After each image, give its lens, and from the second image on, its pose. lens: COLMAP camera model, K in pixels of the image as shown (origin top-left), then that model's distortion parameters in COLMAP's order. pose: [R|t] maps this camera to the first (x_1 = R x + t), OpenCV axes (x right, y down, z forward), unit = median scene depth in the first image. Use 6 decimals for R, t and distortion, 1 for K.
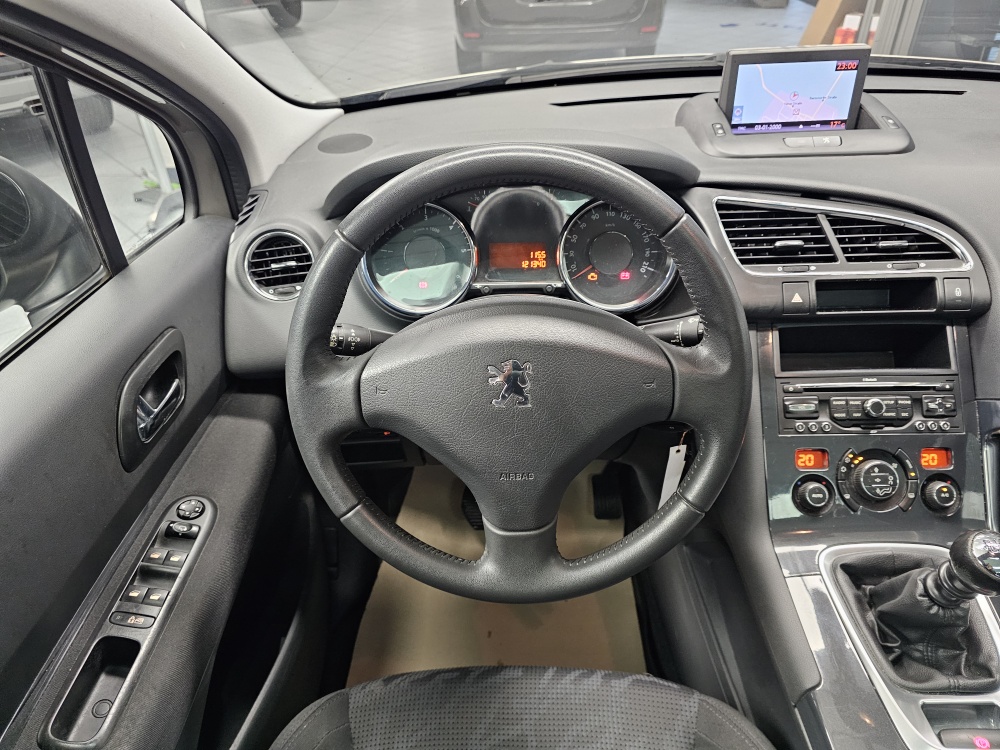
lens RADIAL K [[686.7, 0, 505.6], [0, 686.7, 380.0], [0, 0, 1]] dist [0.044130, -0.044196]
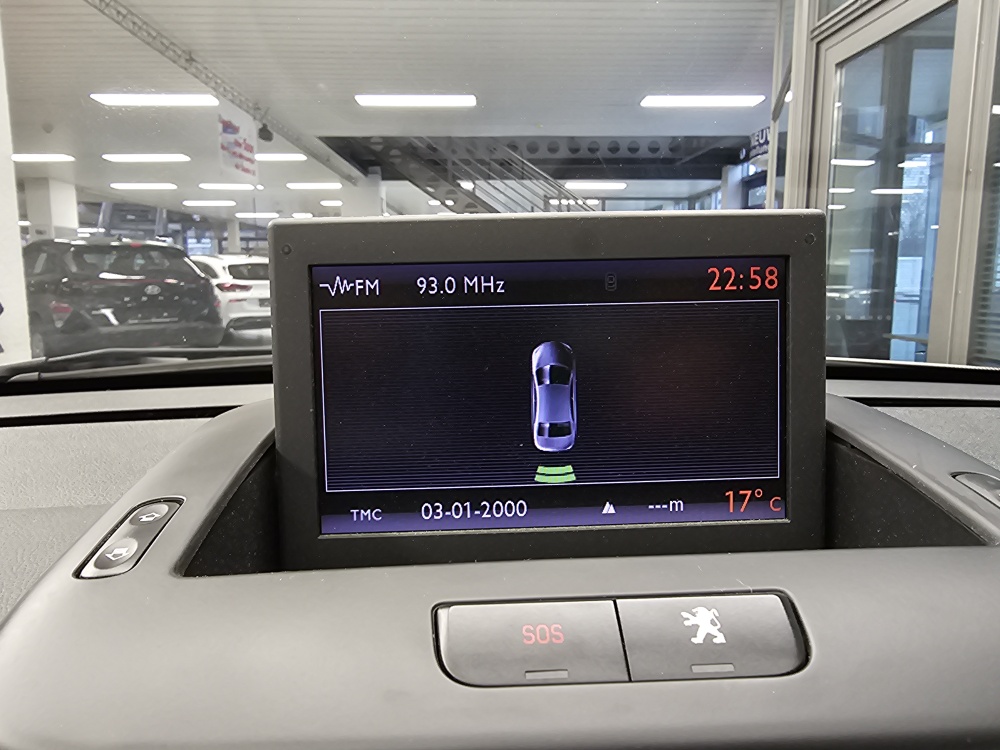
lens RADIAL K [[690.1, 0, 500.7], [0, 690.1, 371.2], [0, 0, 1]] dist [-0.045472, 0.072388]
pose [[0.997127, 0.014420, 0.074364, 0.481416], [0.021660, 0.886446, -0.462325, -0.387751], [-0.072587, 0.462607, 0.883587, 1.001064]]
